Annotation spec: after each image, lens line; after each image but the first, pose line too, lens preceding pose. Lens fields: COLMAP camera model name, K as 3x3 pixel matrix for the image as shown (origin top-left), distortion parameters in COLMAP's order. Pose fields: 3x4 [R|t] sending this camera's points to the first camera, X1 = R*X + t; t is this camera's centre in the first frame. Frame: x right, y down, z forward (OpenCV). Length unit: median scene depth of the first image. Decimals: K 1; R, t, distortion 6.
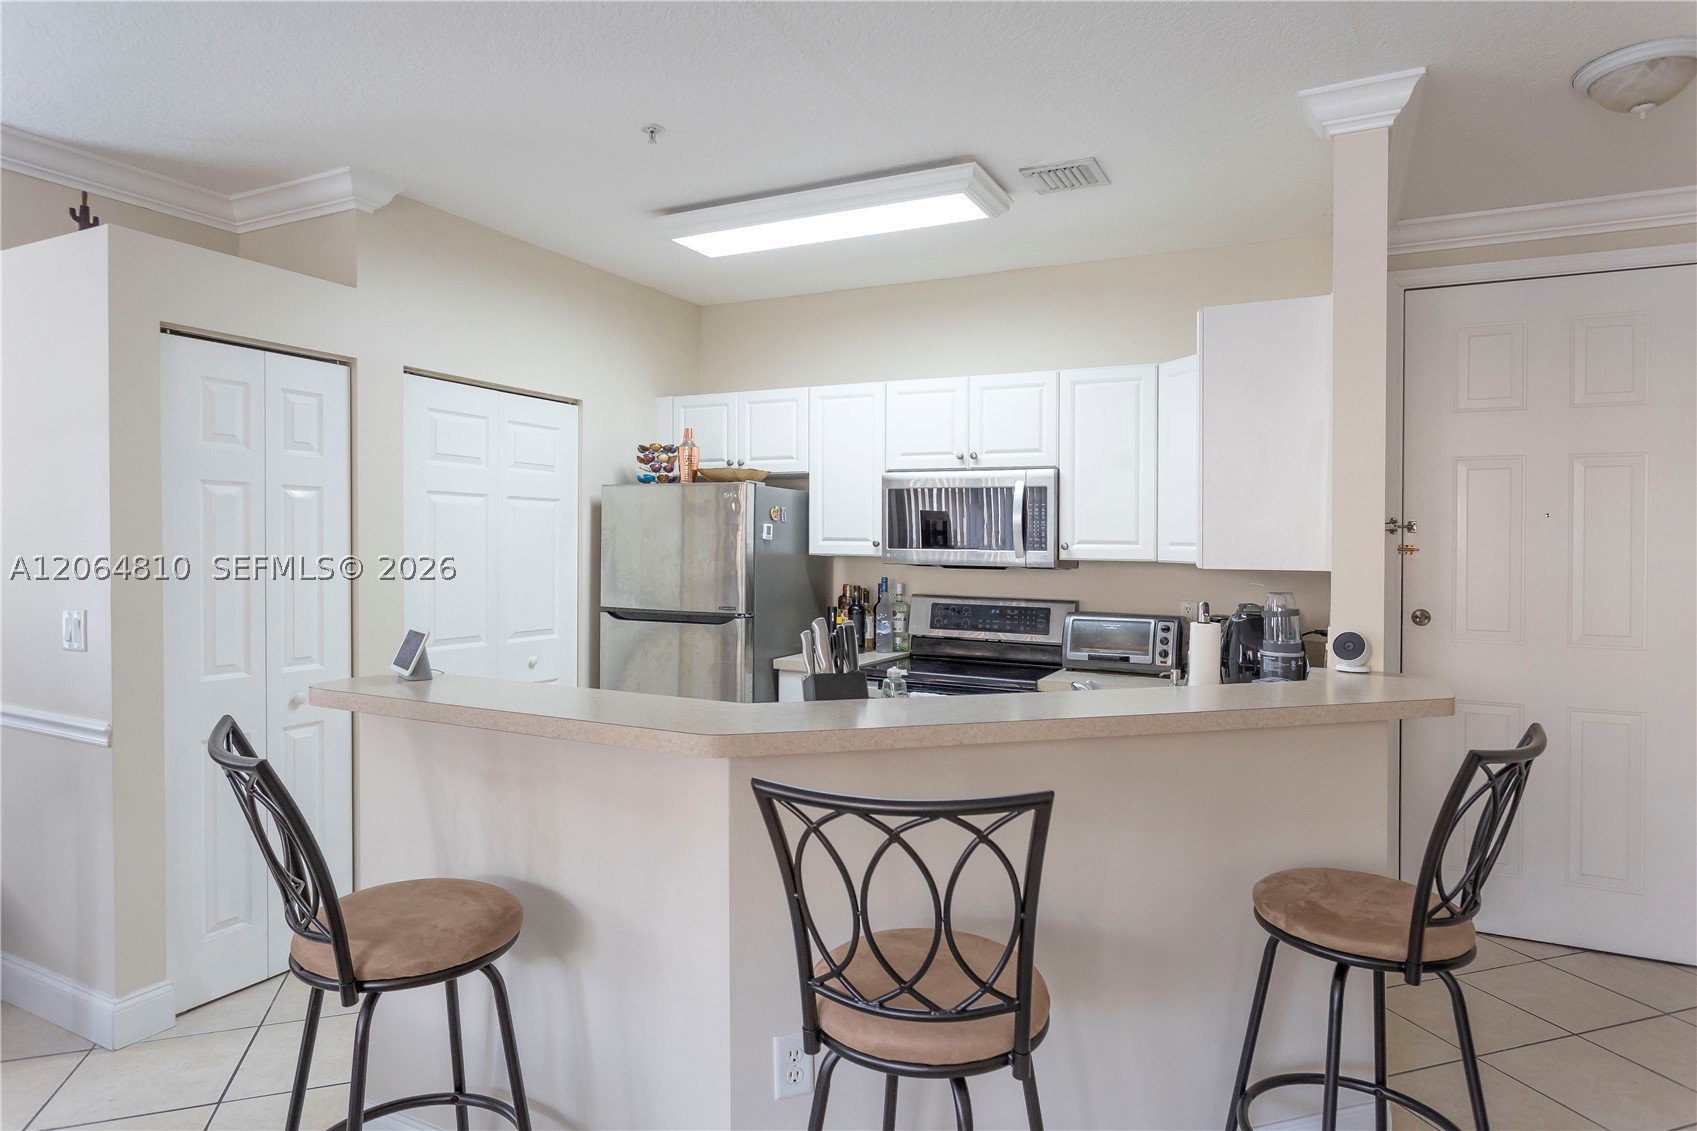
lens RADIAL K [[992.5, 0, 846.9], [0, 992.5, 566.8], [0, 0, 1]] dist [-0.009129, 0.000526]
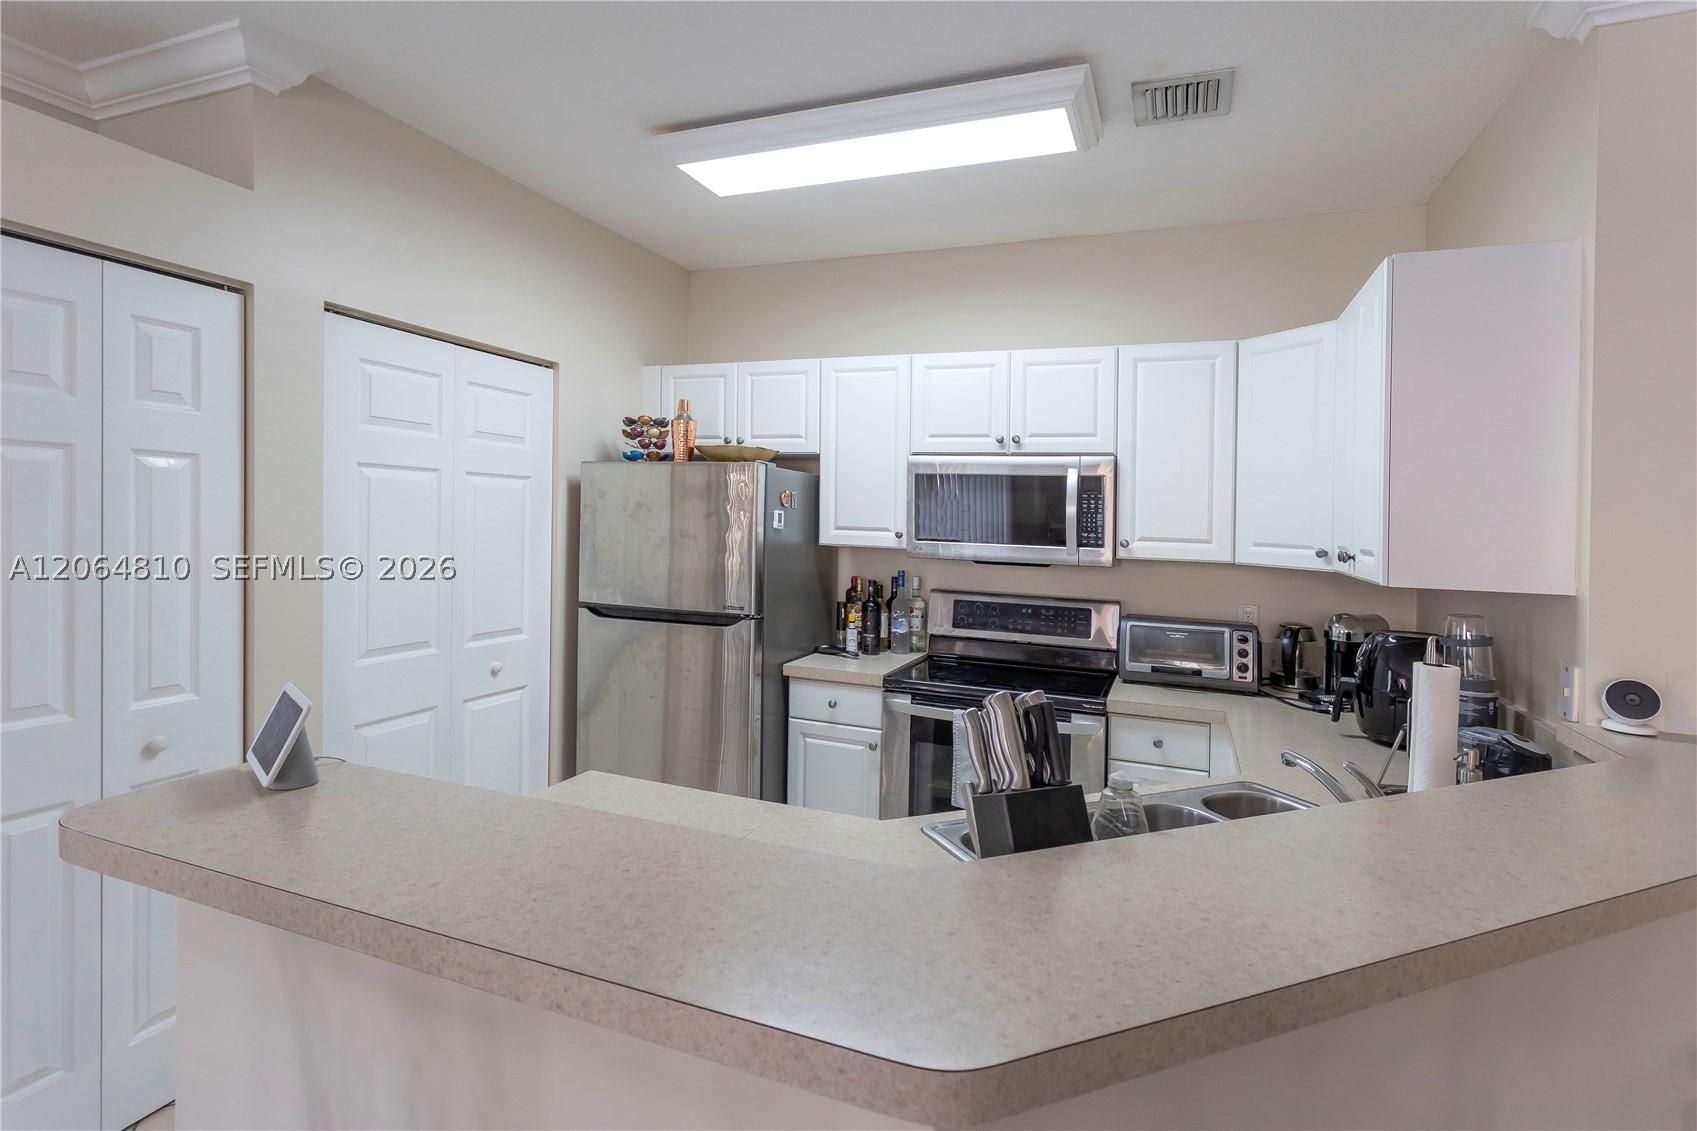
lens RADIAL K [[829.2, 0, 878.0], [0, 829.2, 550.5], [0, 0, 1]] dist [0.003393, -0.001473]
pose [[0.992156, 0.012330, 0.124399, -0.091894], [-0.014289, 0.999787, 0.014871, -0.022186], [-0.124189, -0.016532, 0.992121, 0.286785]]
